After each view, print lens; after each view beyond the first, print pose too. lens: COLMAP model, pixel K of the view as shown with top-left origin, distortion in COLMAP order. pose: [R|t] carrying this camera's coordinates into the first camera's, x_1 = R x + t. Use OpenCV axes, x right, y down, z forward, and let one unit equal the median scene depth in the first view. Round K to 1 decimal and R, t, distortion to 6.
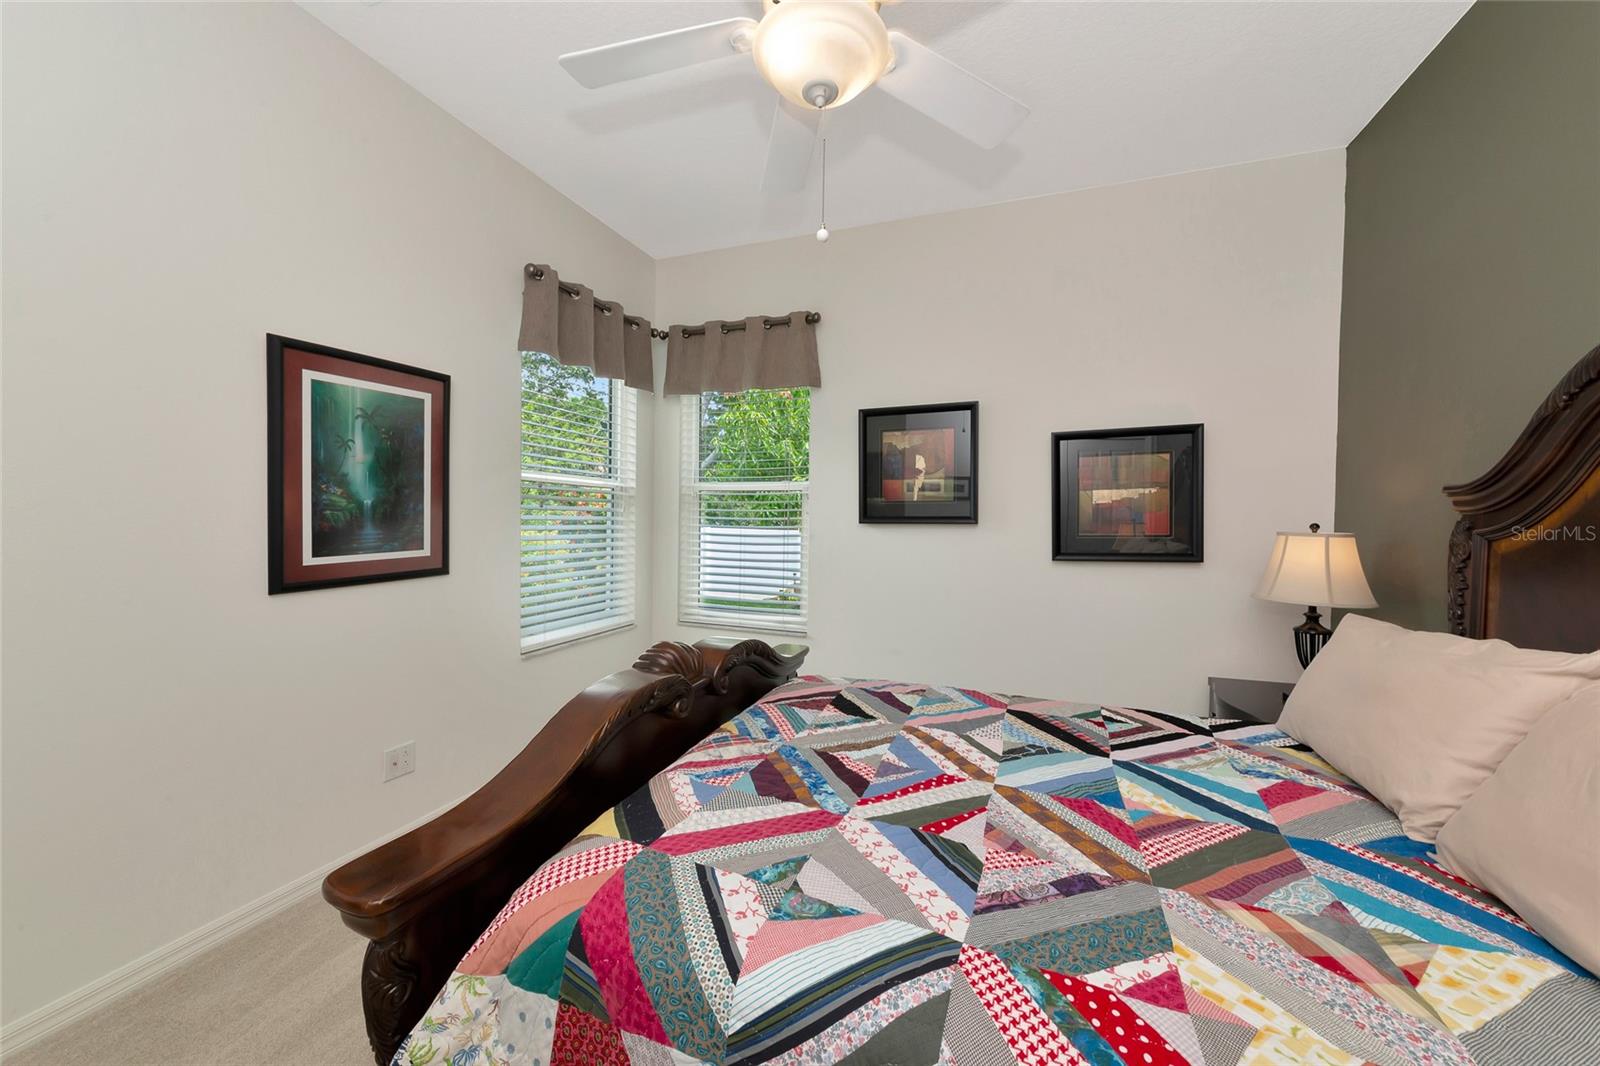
lens RADIAL K [[561.5, 0, 796.1], [0, 561.5, 526.5], [0, 0, 1]] dist [-0.000337, -0.000168]
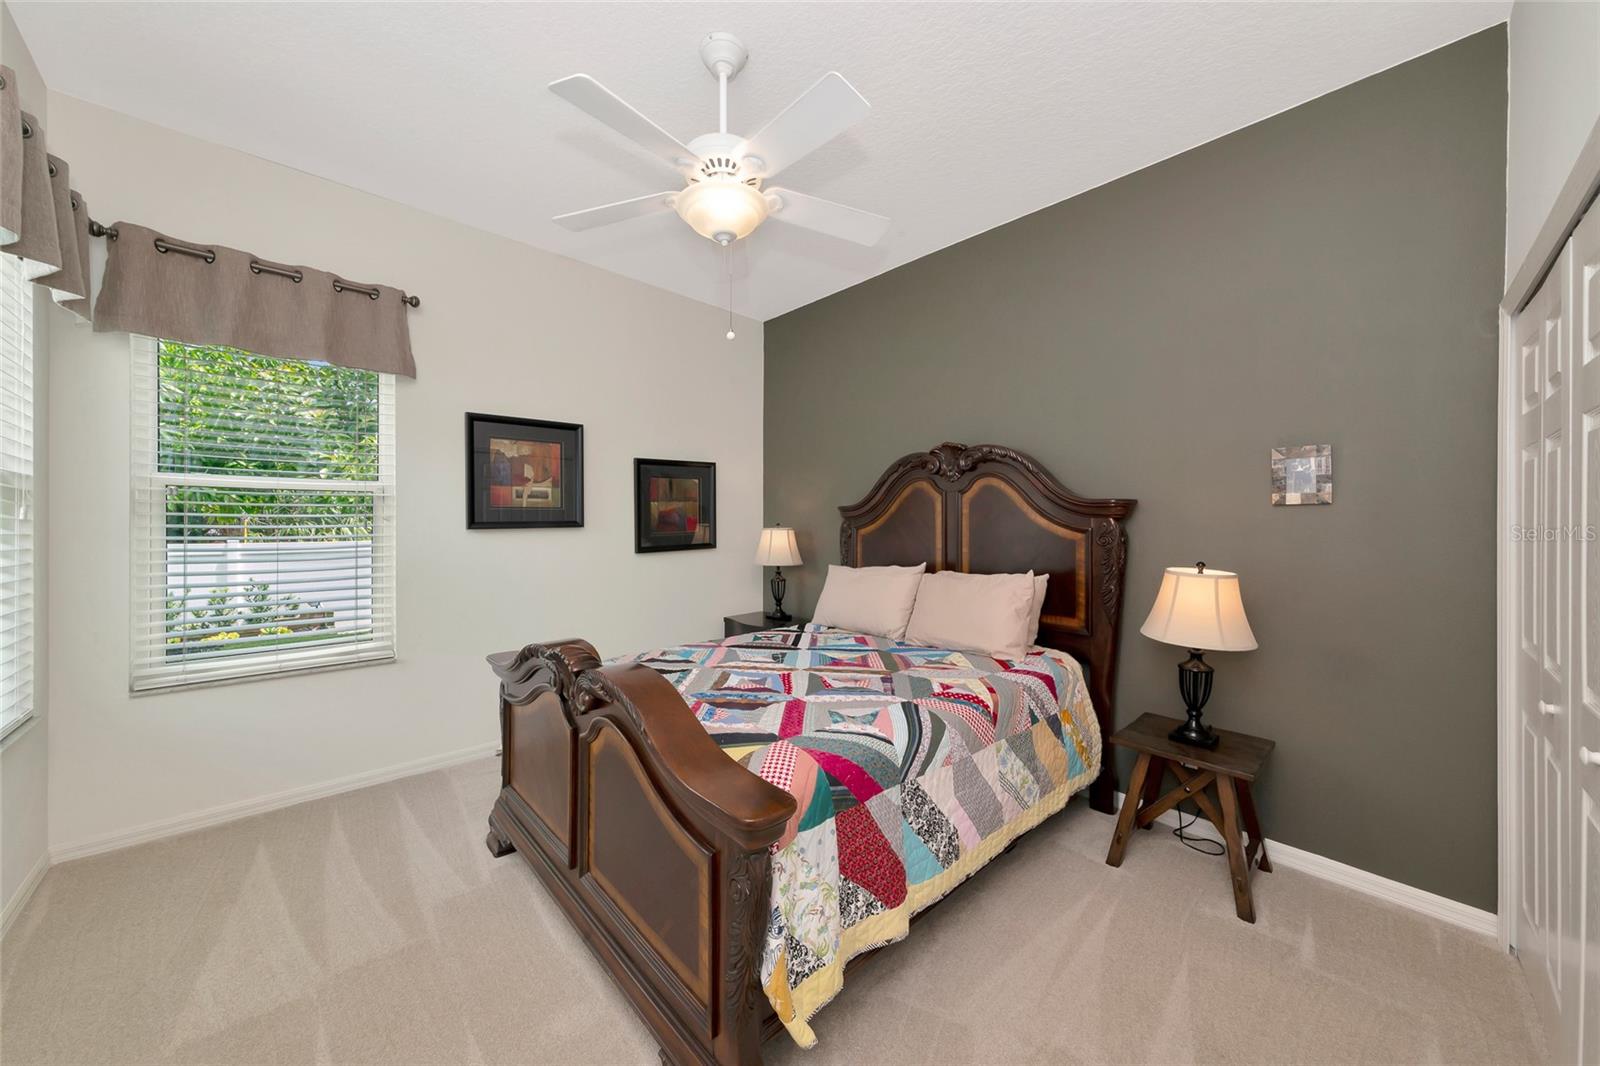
lens RADIAL K [[551.6, 0, 761.7], [0, 551.6, 519.7], [0, 0, 1]] dist [0.000109, -0.000088]
pose [[0.484992, -0.009724, 0.874464, -1.000706], [0.021269, 0.999774, -0.000679, -0.021782], [-0.874260, 0.018929, 0.485089, 0.189360]]
